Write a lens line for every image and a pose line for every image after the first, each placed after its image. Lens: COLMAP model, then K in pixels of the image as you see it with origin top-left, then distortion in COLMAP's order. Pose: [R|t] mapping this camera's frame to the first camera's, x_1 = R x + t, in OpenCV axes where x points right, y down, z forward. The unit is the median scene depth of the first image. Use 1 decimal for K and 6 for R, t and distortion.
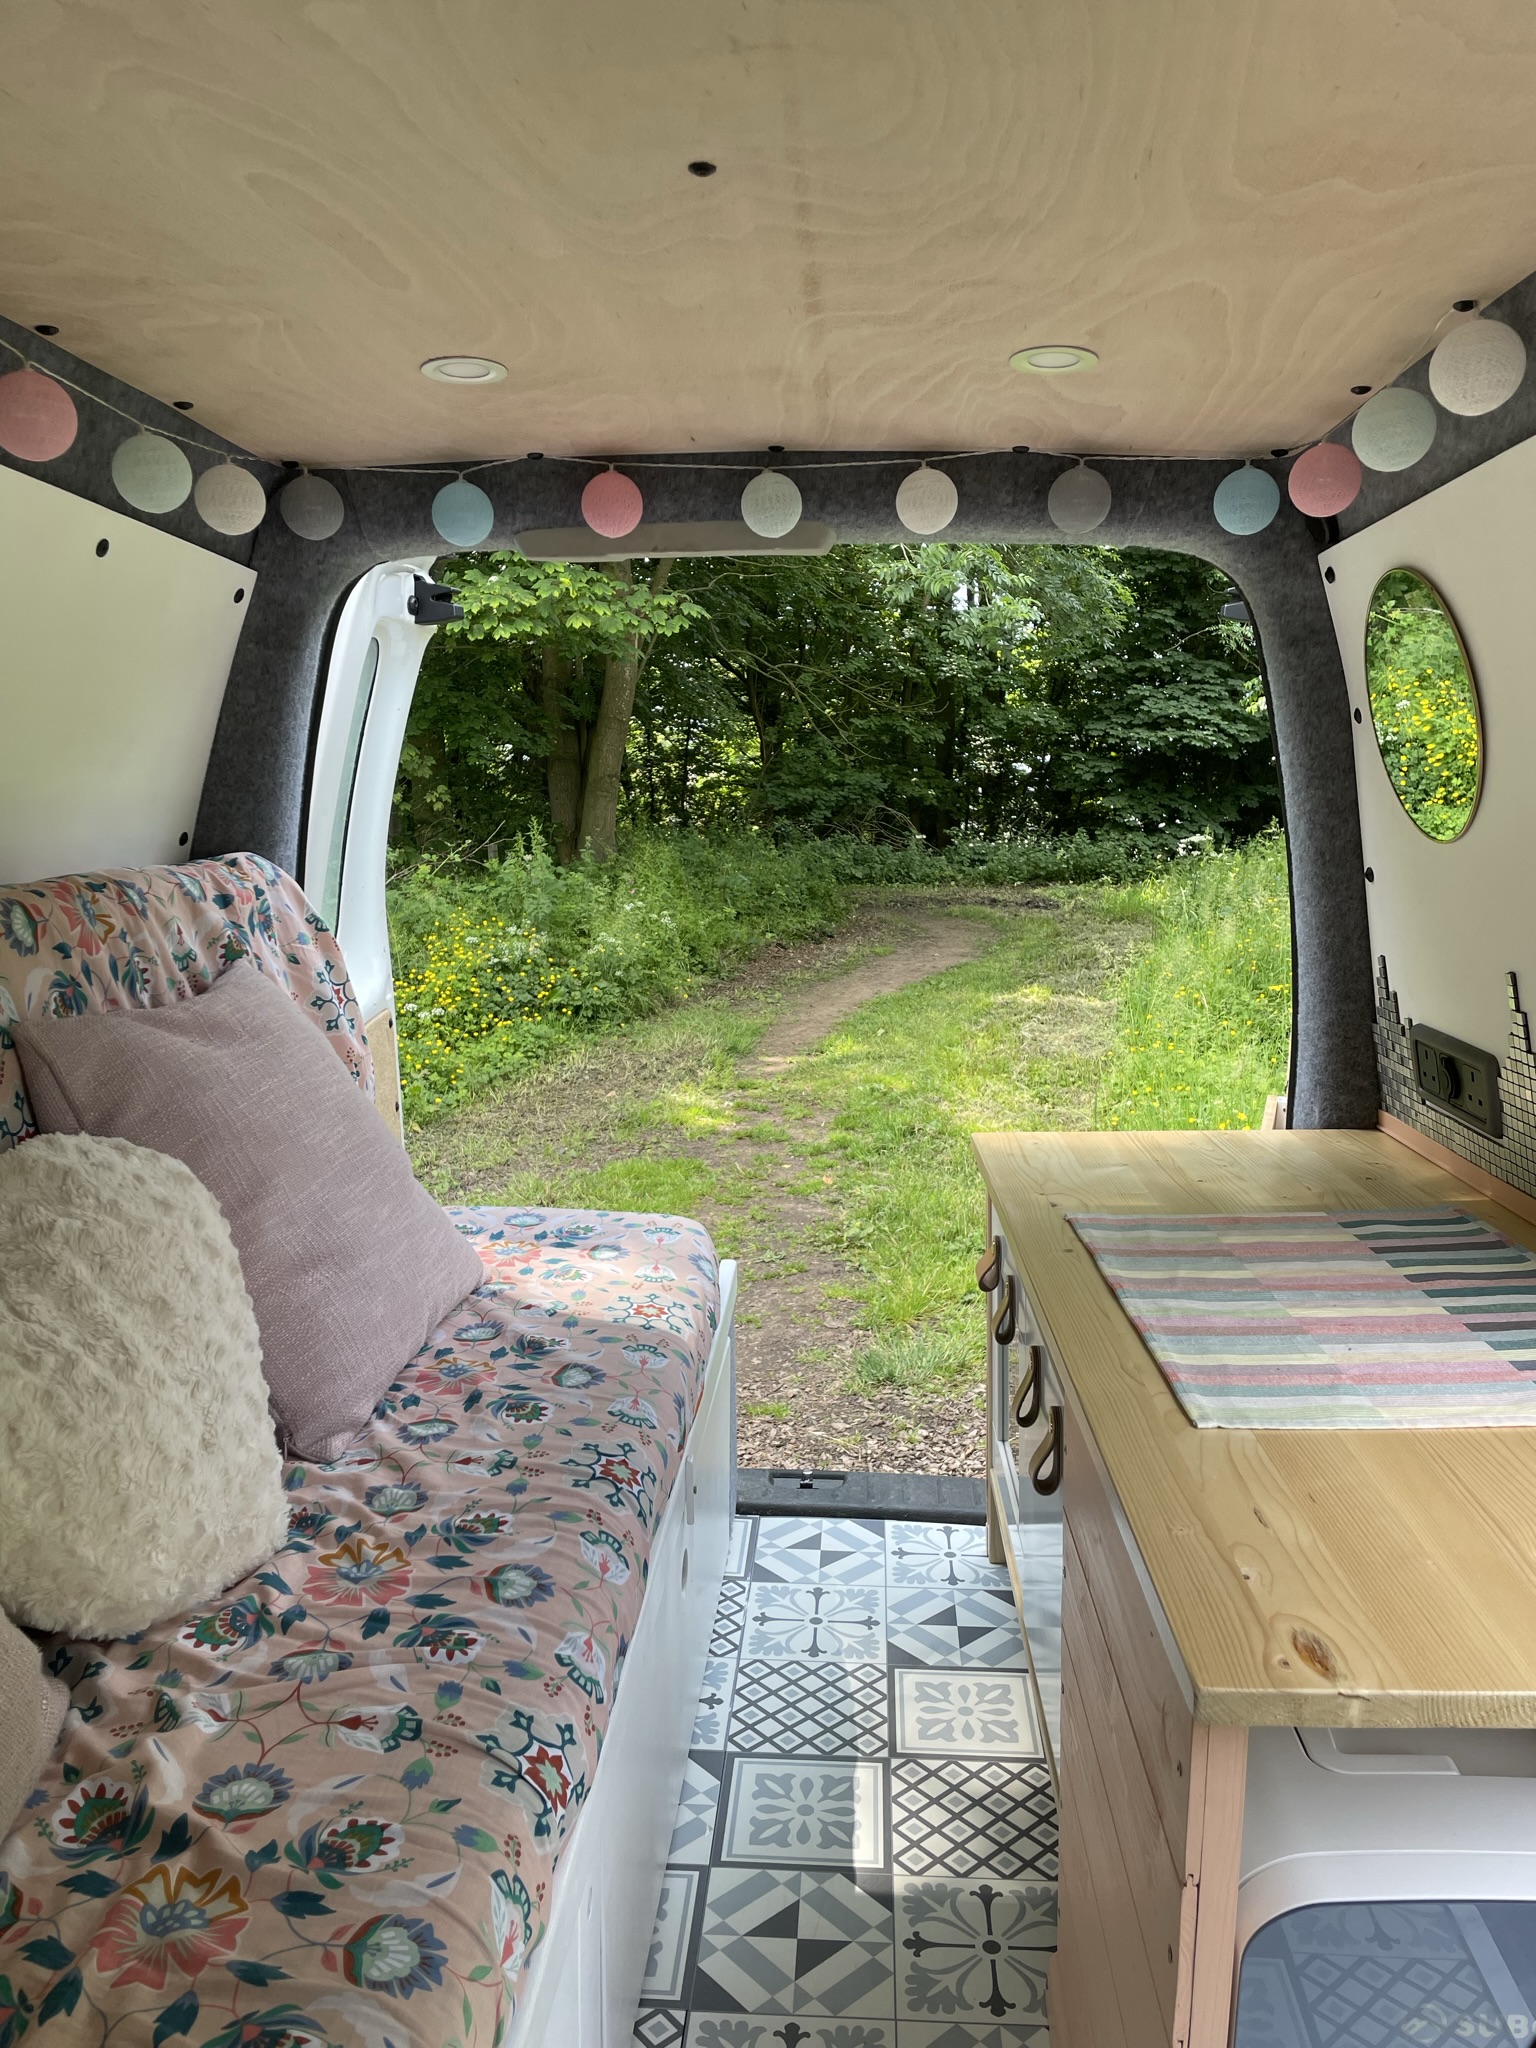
lens RADIAL K [[1535.1, 0, 763.1], [0, 1535.1, 1030.8], [0, 0, 1]] dist [0.083924, -0.116106]
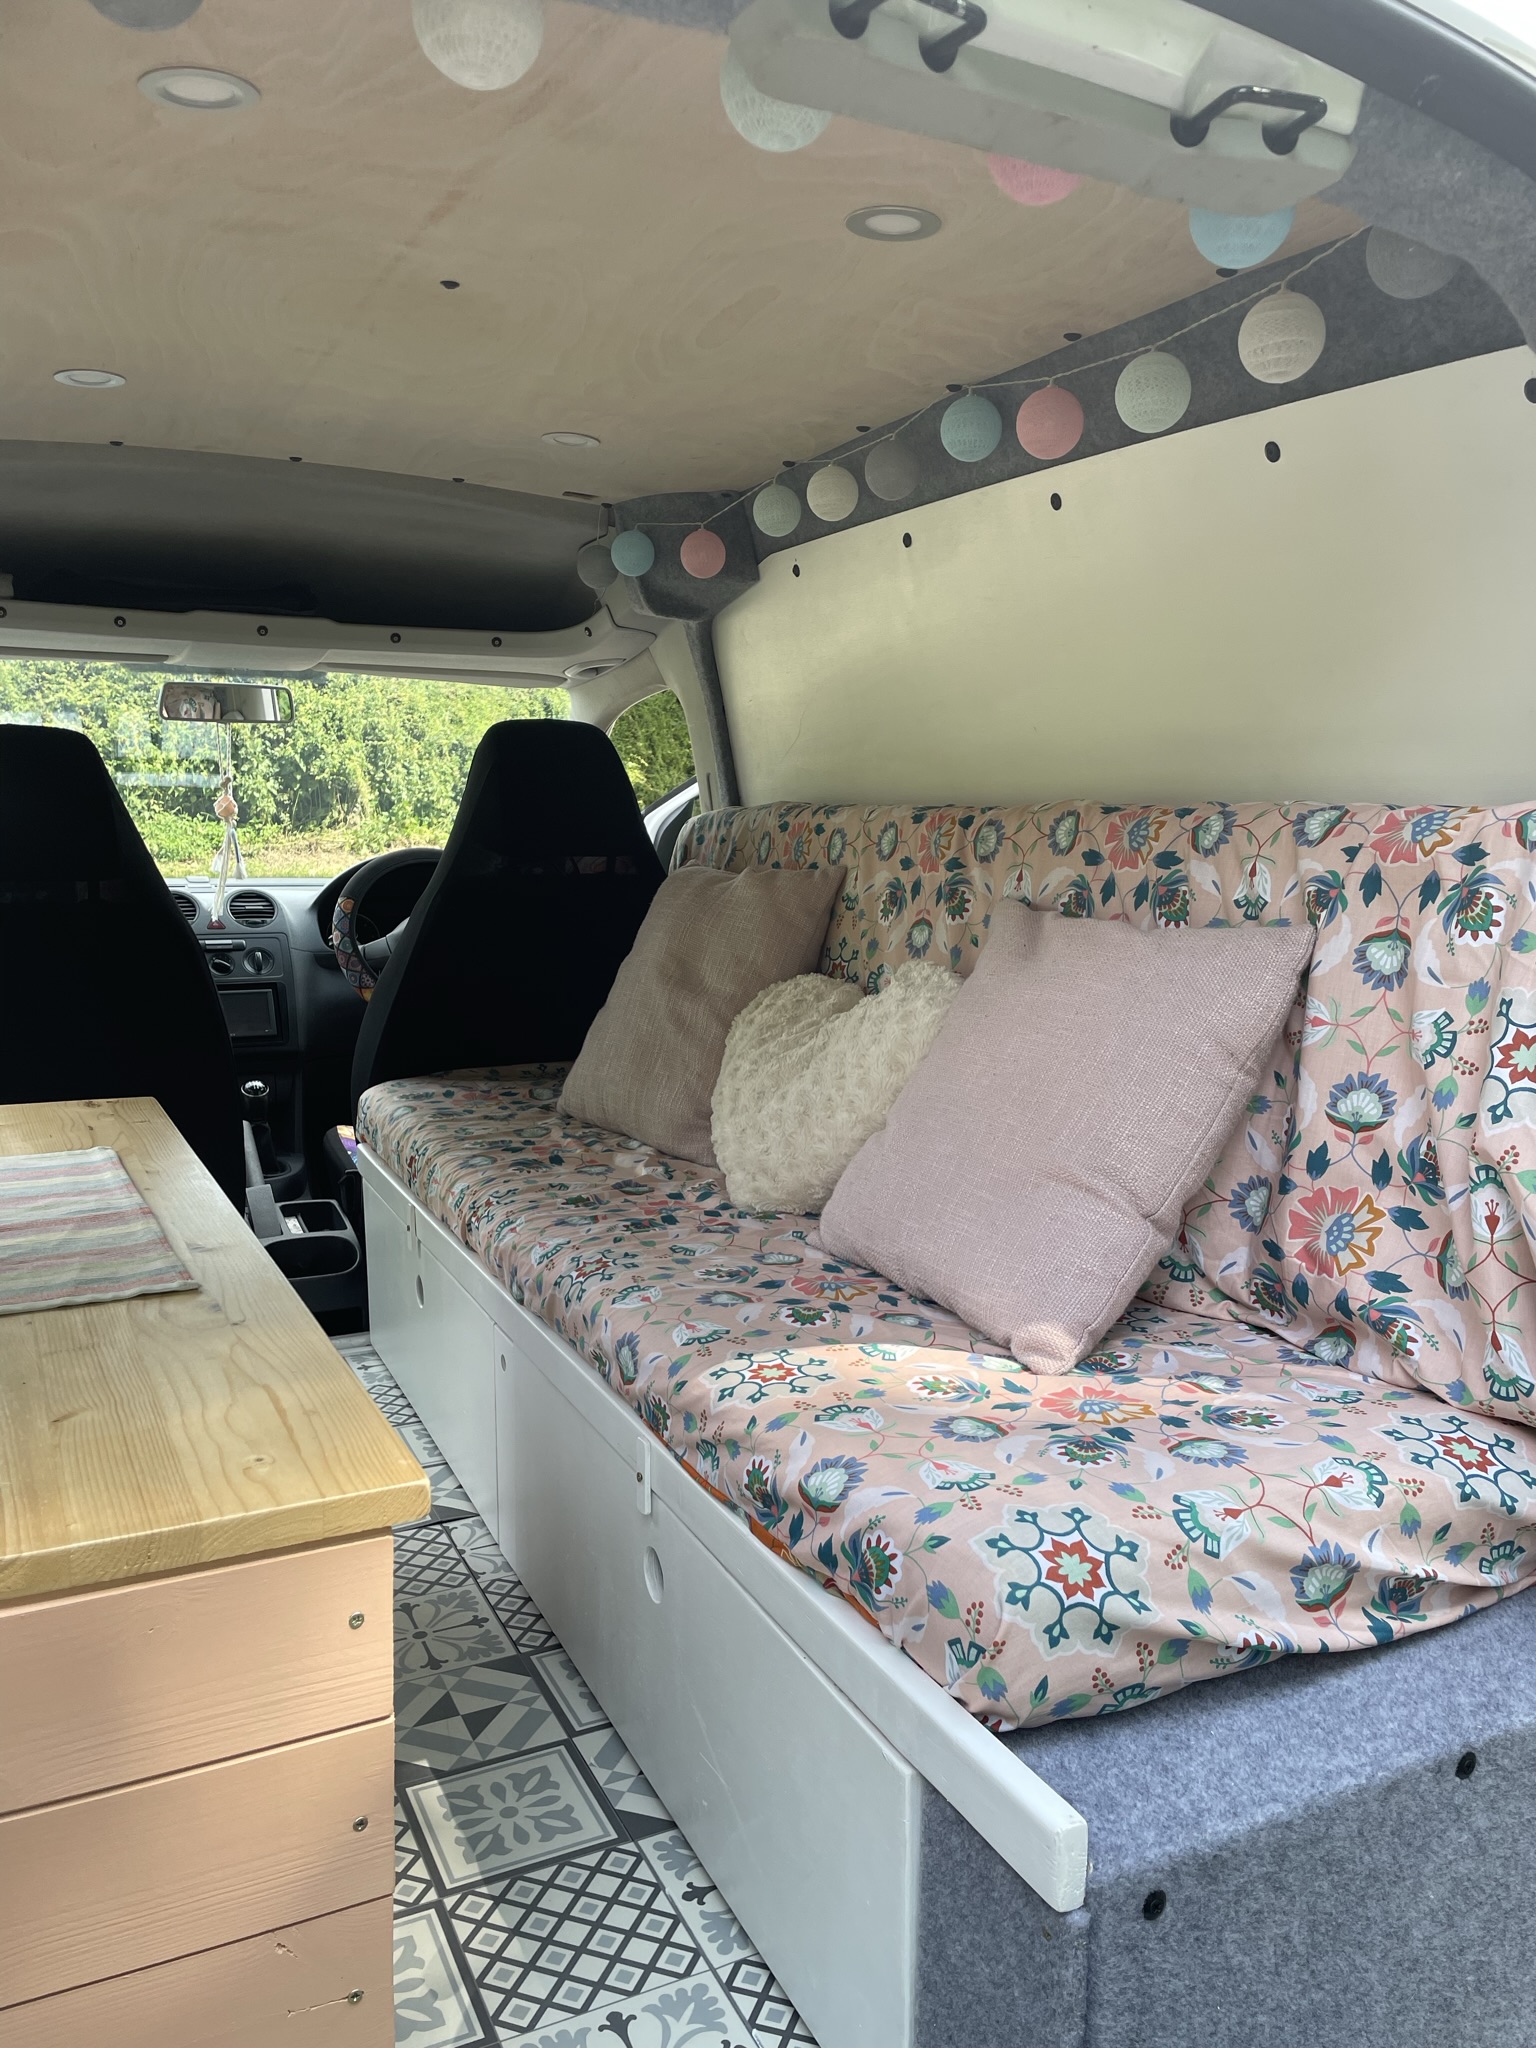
lens RADIAL K [[1552.0, 0, 786.7], [0, 1552.0, 1051.7], [0, 0, 1]] dist [0.086236, -0.117755]
pose [[-0.863201, 0.070078, -0.499973, 0.272087], [-0.092087, 0.951851, 0.292403, -0.181677], [0.496391, 0.298444, -0.815185, 1.454293]]
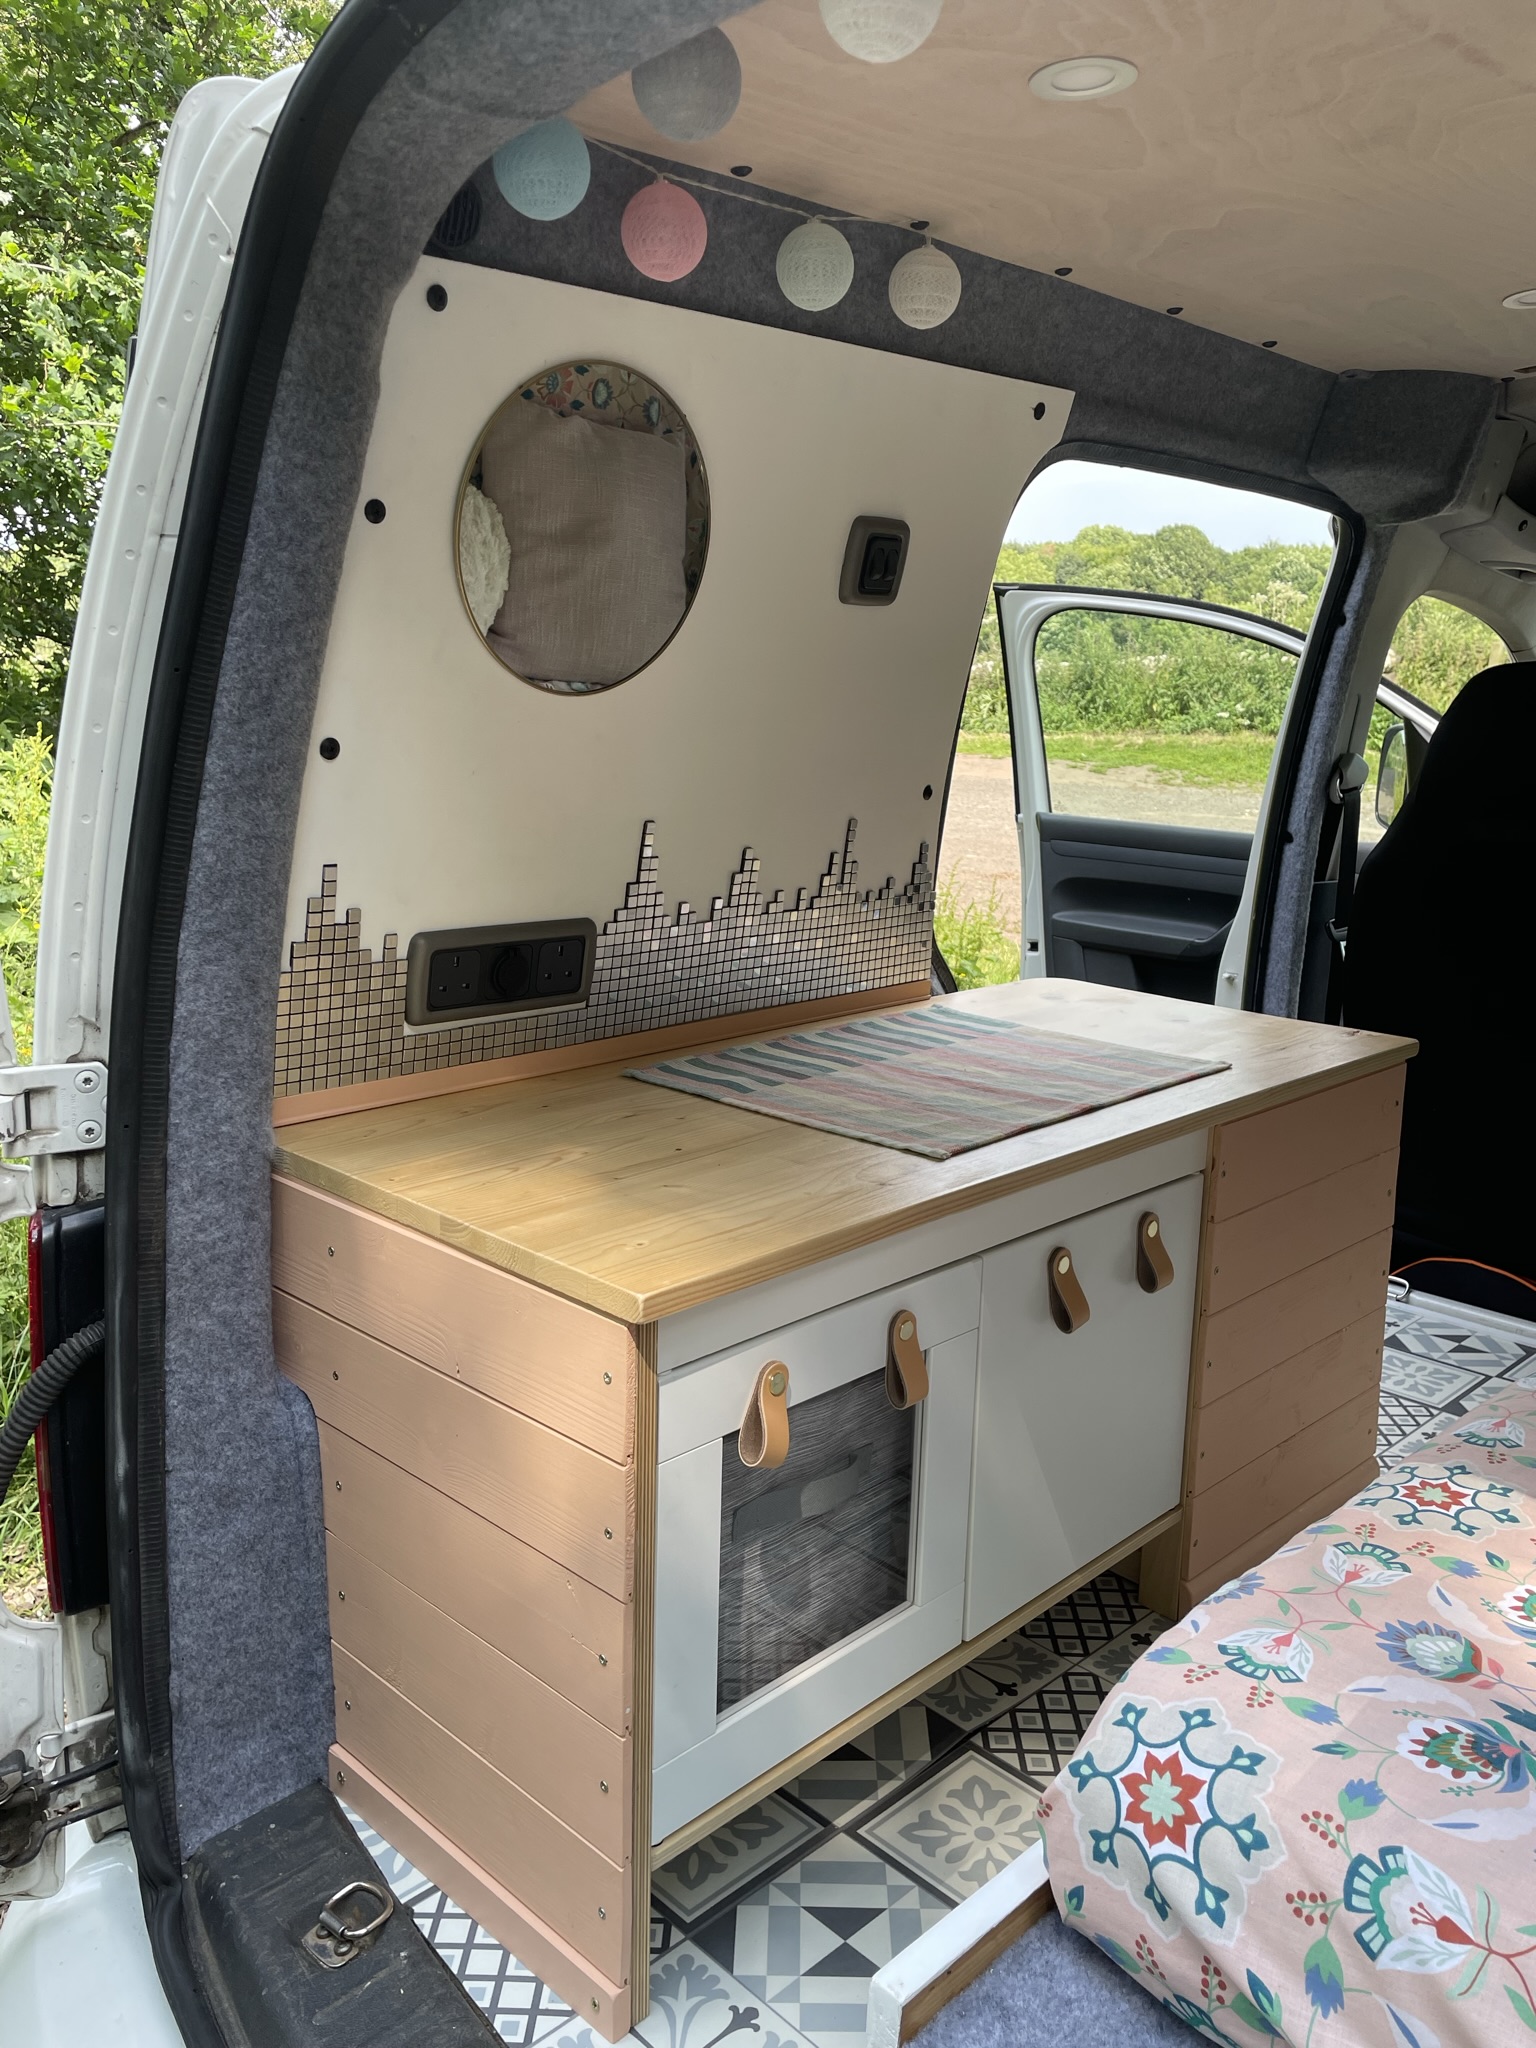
lens RADIAL K [[1552.0, 0, 786.7], [0, 1552.0, 1051.7], [0, 0, 1]] dist [0.086236, -0.117755]
pose [[-0.747932, -0.146077, 0.647503, -0.232310], [0.099259, 0.939903, 0.326696, -0.182987], [-0.656312, 0.308617, -0.688484, 1.396762]]
